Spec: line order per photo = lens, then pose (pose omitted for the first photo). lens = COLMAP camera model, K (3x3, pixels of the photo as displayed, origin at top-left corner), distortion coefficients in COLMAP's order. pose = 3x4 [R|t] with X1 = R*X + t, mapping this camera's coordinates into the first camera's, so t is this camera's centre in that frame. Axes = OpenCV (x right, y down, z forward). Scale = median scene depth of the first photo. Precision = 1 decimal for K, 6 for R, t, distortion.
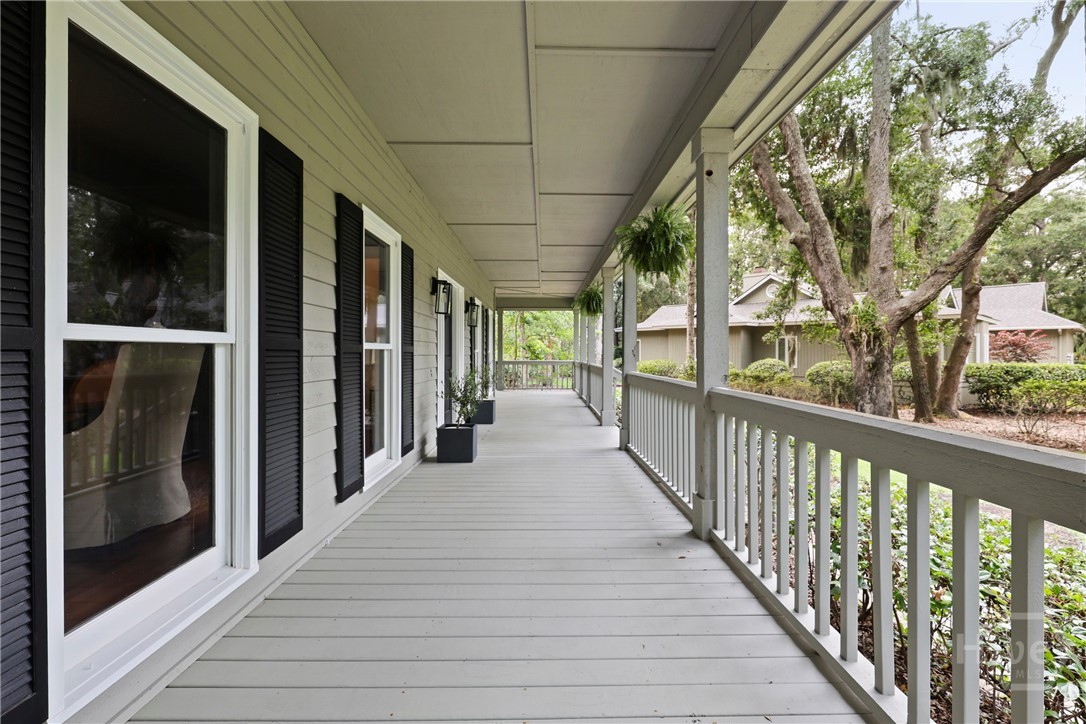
lens RADIAL K [[496.4, 0, 545.2], [0, 496.4, 353.0], [0, 0, 1]] dist [0.000475, -0.000298]
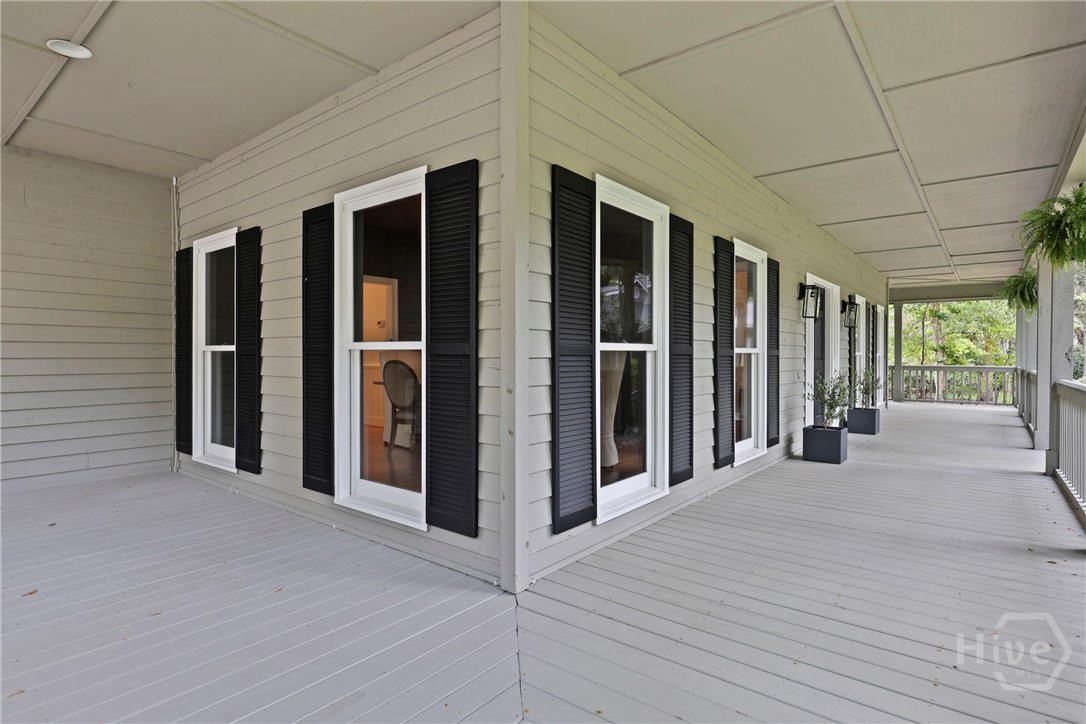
lens RADIAL K [[562.4, 0, 542.9], [0, 562.4, 356.6], [0, 0, 1]] dist [-0.003185, -0.000588]
pose [[0.779995, 0.002579, -0.625781, 0.105223], [-0.001425, 0.999996, 0.002344, -0.001440], [0.625784, -0.000936, 0.779996, -0.297506]]
